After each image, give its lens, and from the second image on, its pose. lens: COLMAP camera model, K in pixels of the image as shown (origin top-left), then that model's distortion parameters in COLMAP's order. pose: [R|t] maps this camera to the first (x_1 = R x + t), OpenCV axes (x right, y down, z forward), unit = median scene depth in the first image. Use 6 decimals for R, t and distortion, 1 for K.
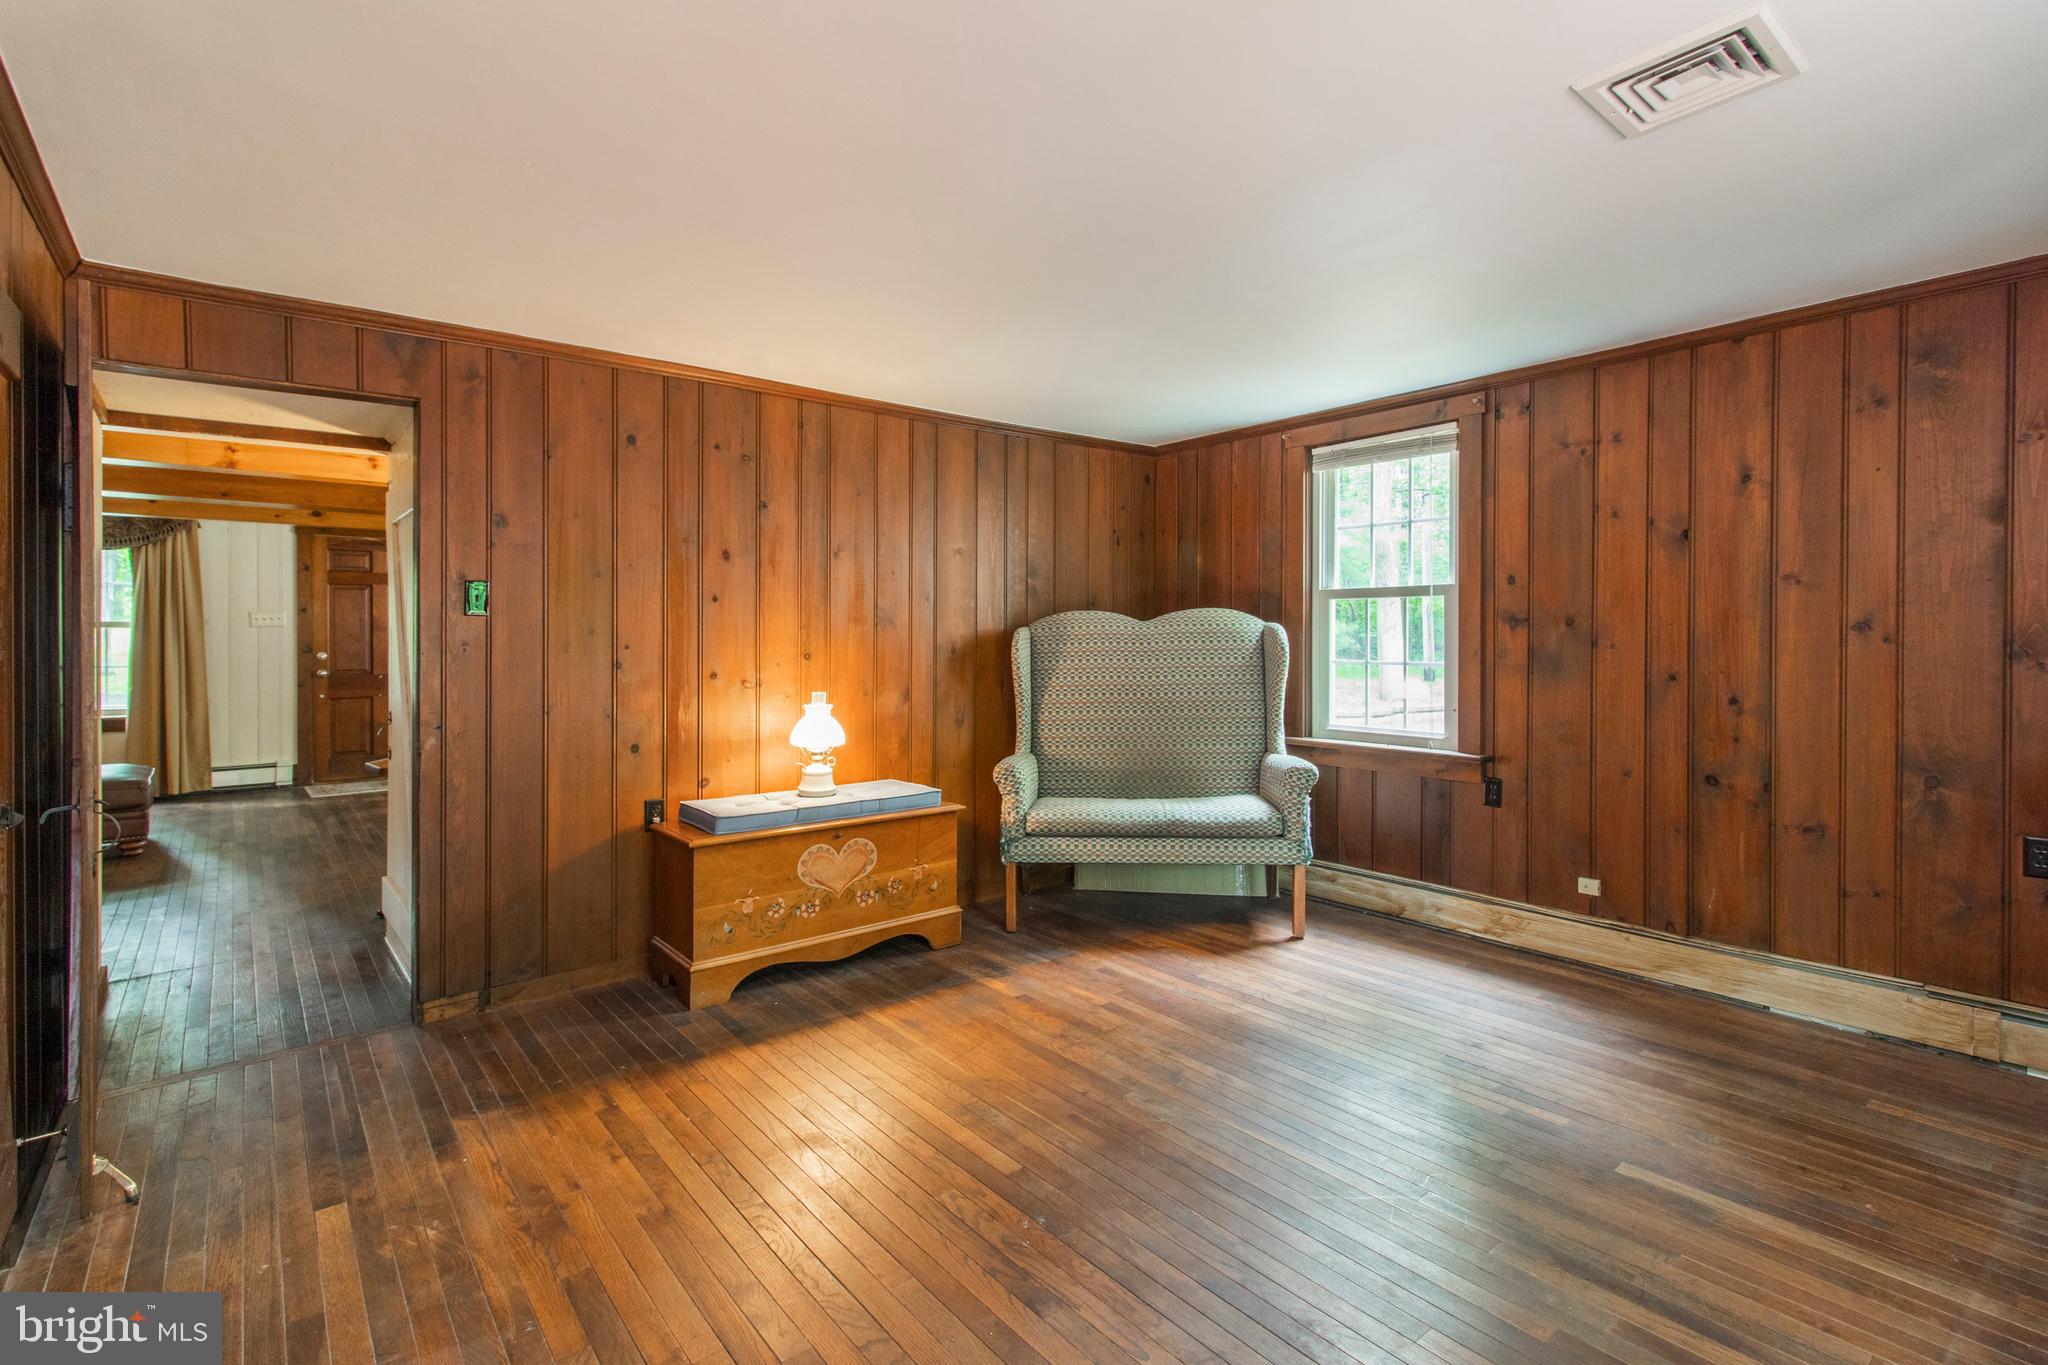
lens RADIAL K [[951.6, 0, 1003.5], [0, 951.6, 641.8], [0, 0, 1]] dist [0.007934, 0.001375]
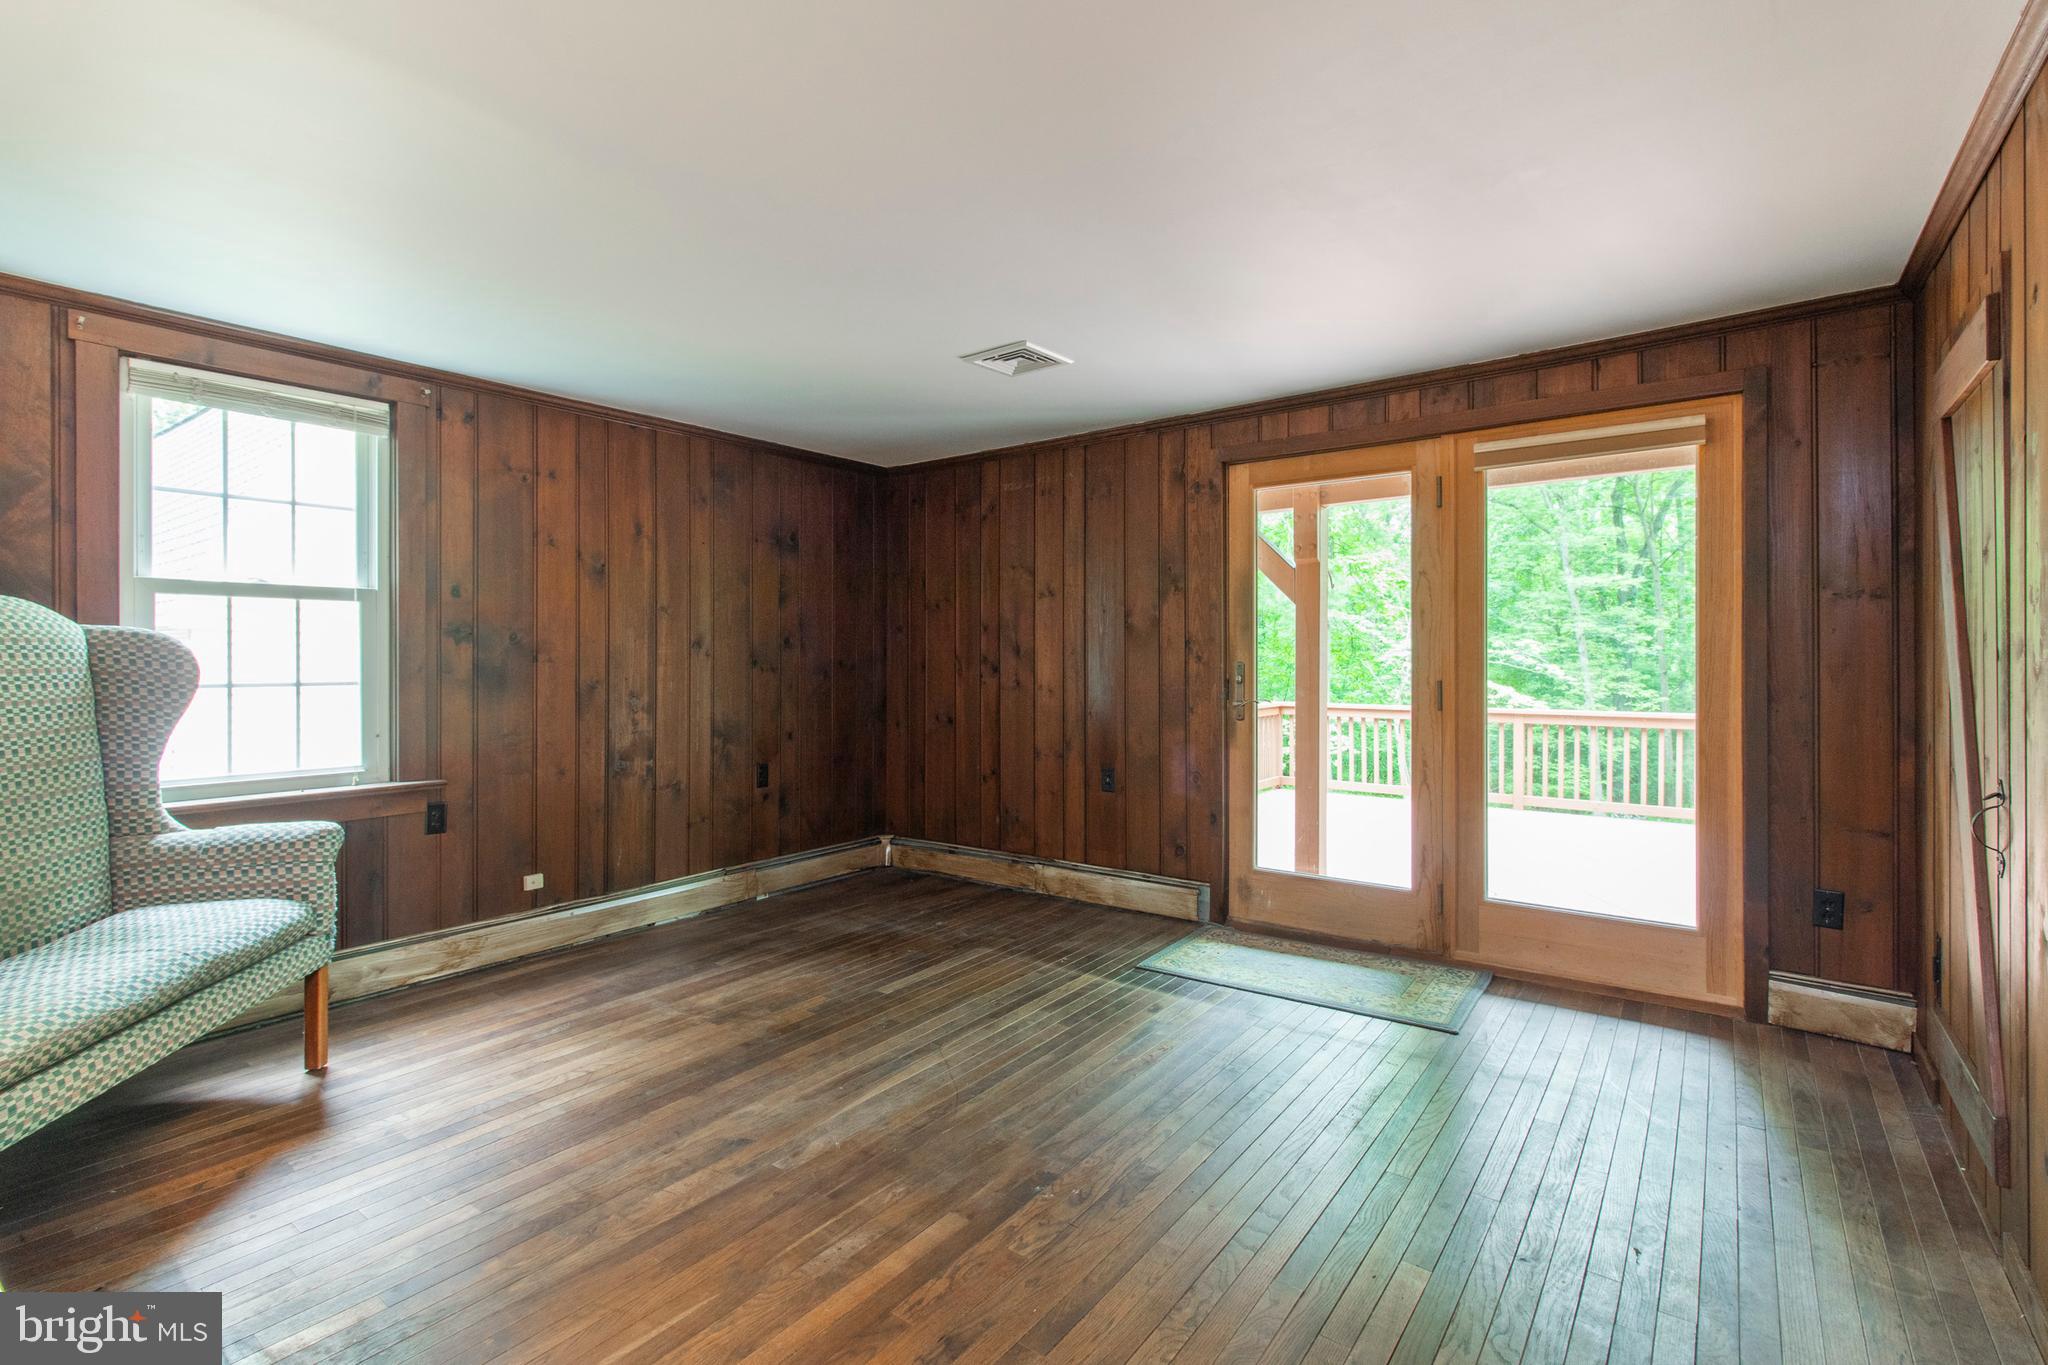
lens RADIAL K [[951.6, 0, 1008.3], [0, 951.6, 664.3], [0, 0, 1]] dist [0.007934, 0.001375]
pose [[-0.244900, -0.003471, 0.969542, -0.563021], [0.007535, 0.999957, 0.005483, 0.007211], [-0.969519, 0.008649, -0.244863, 0.735908]]
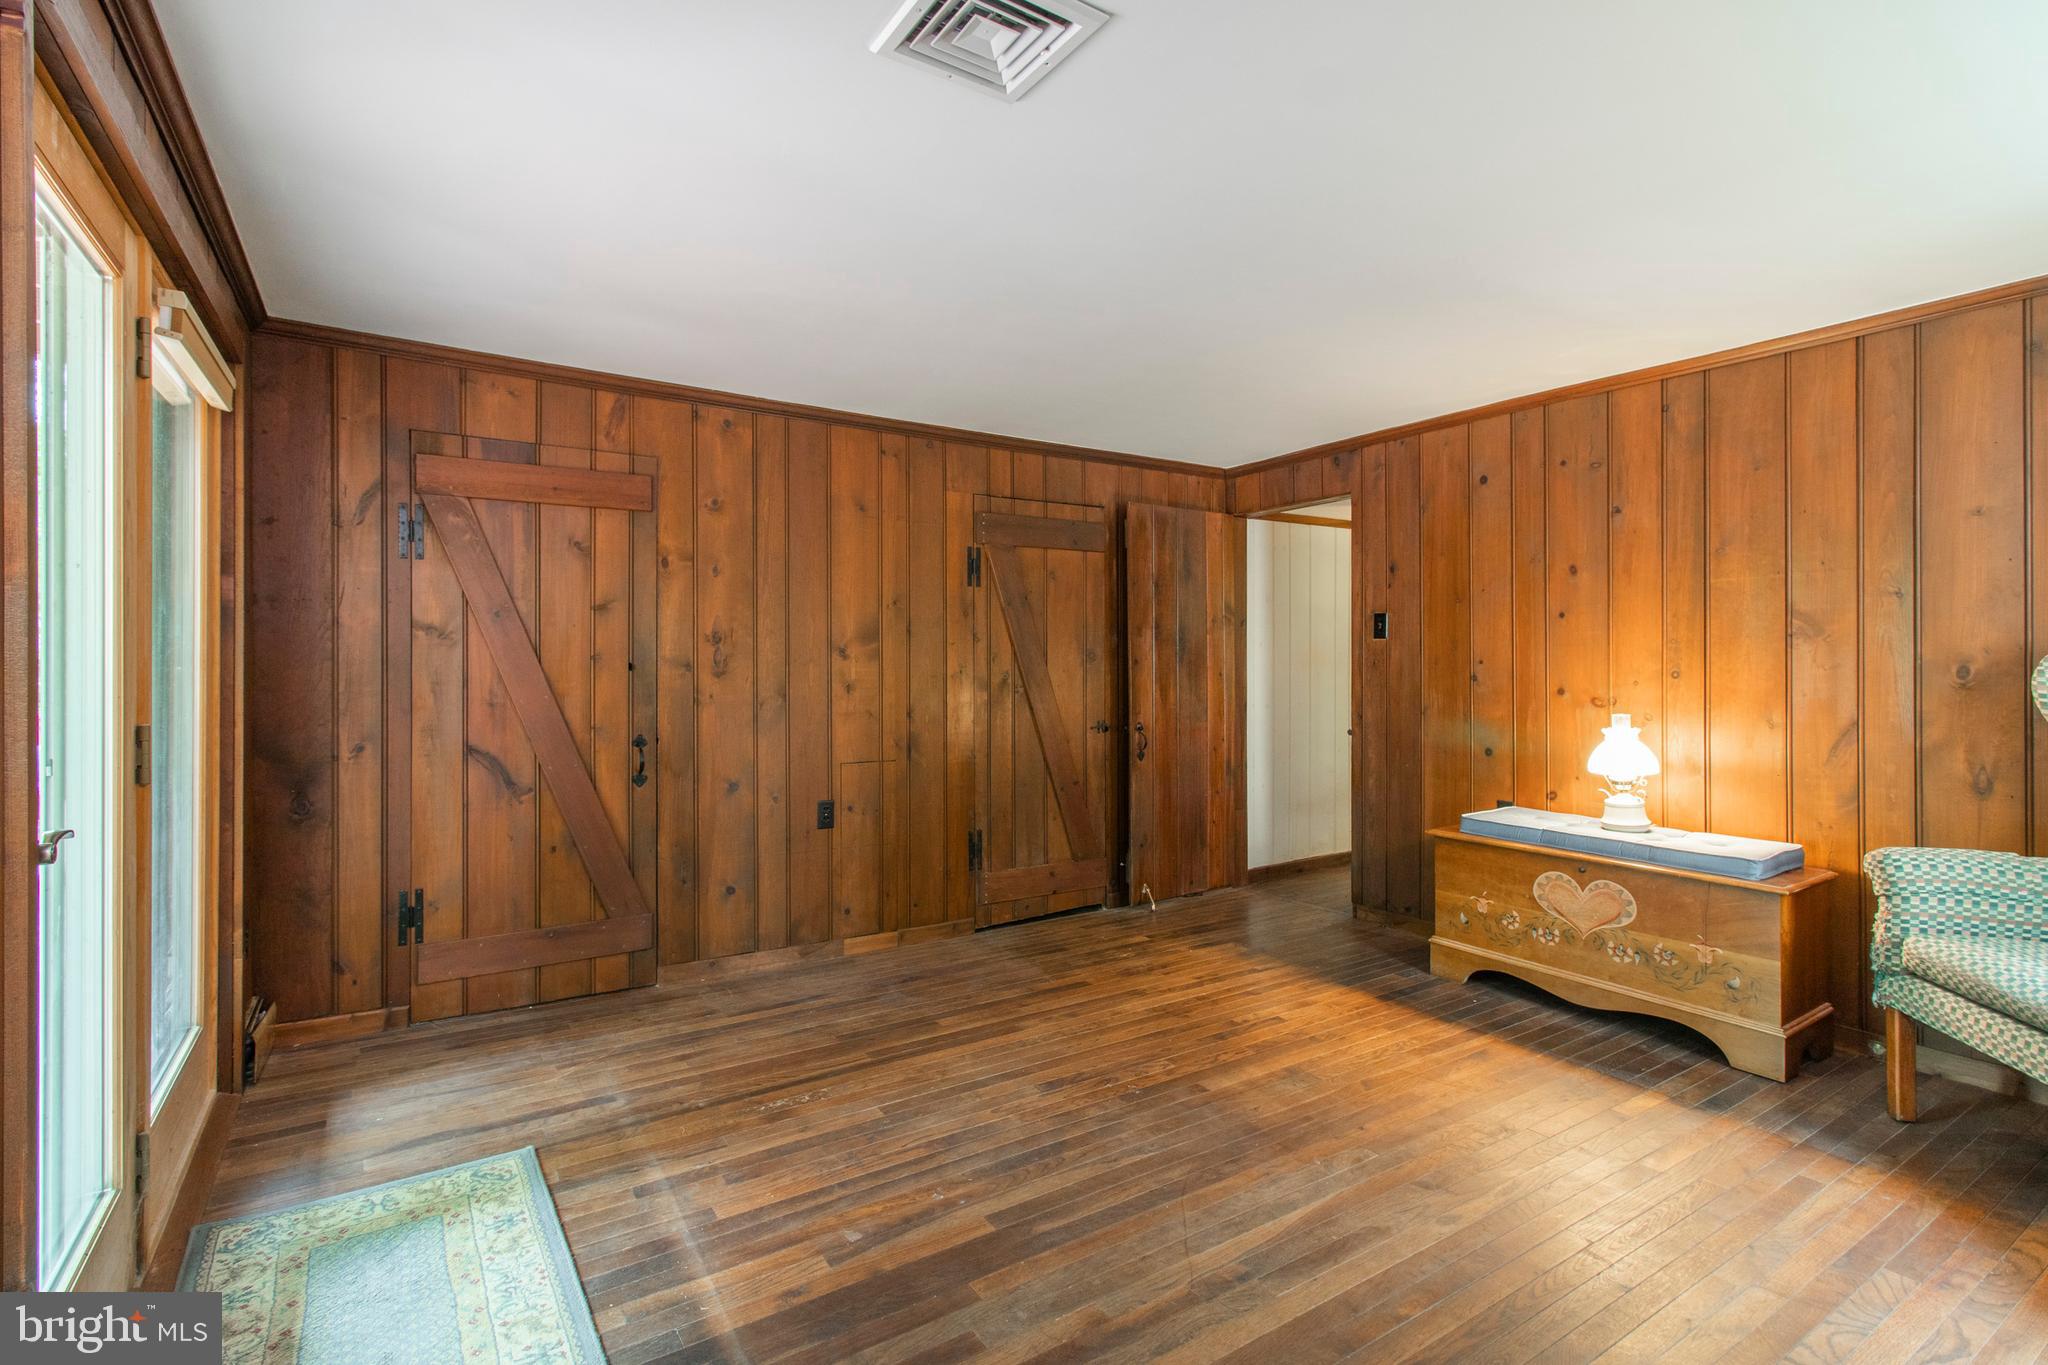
lens RADIAL K [[951.6, 0, 1028.7], [0, 951.6, 666.3], [0, 0, 1]] dist [0.007934, 0.001375]
pose [[-0.085166, 0.009990, -0.996317, 0.781076], [-0.001084, 0.999948, 0.010119, -0.000669], [0.996366, 0.001942, -0.085151, 0.548185]]
